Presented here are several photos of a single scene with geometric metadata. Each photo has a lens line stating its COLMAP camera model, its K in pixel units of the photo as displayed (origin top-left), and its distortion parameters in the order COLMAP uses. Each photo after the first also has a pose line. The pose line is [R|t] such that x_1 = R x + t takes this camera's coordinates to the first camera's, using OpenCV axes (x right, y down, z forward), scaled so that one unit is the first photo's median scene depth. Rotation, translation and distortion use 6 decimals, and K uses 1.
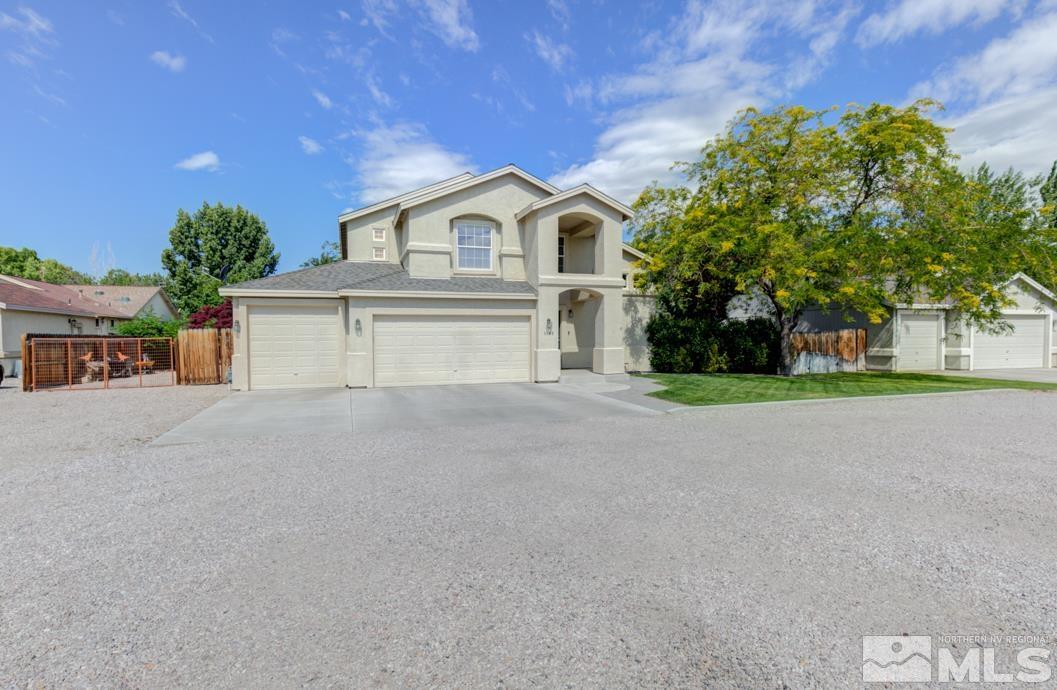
lens RADIAL K [[516.4, 0, 526.2], [0, 516.4, 347.1], [0, 0, 1]] dist [-0.000302, -0.000183]
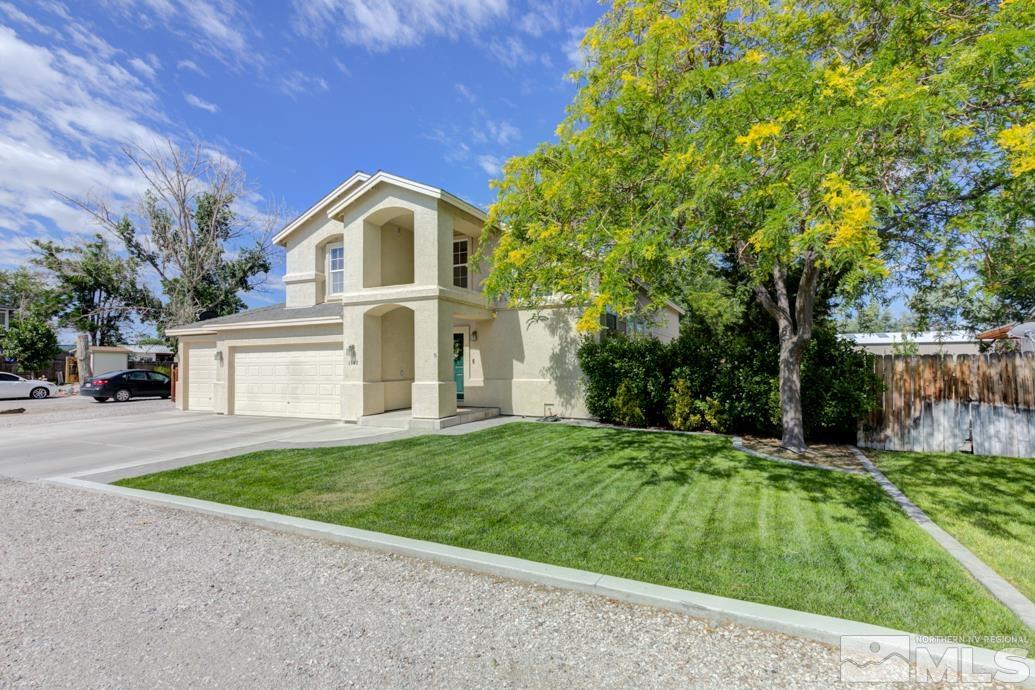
lens RADIAL K [[468.9, 0, 517.2], [0, 468.9, 347.7], [0, 0, 1]] dist [0.001362, 0.000242]
pose [[0.724808, -0.025764, -0.688469, 0.593835], [-0.010360, 0.998780, -0.048283, -0.013908], [0.688873, 0.042128, 0.723657, 0.511521]]
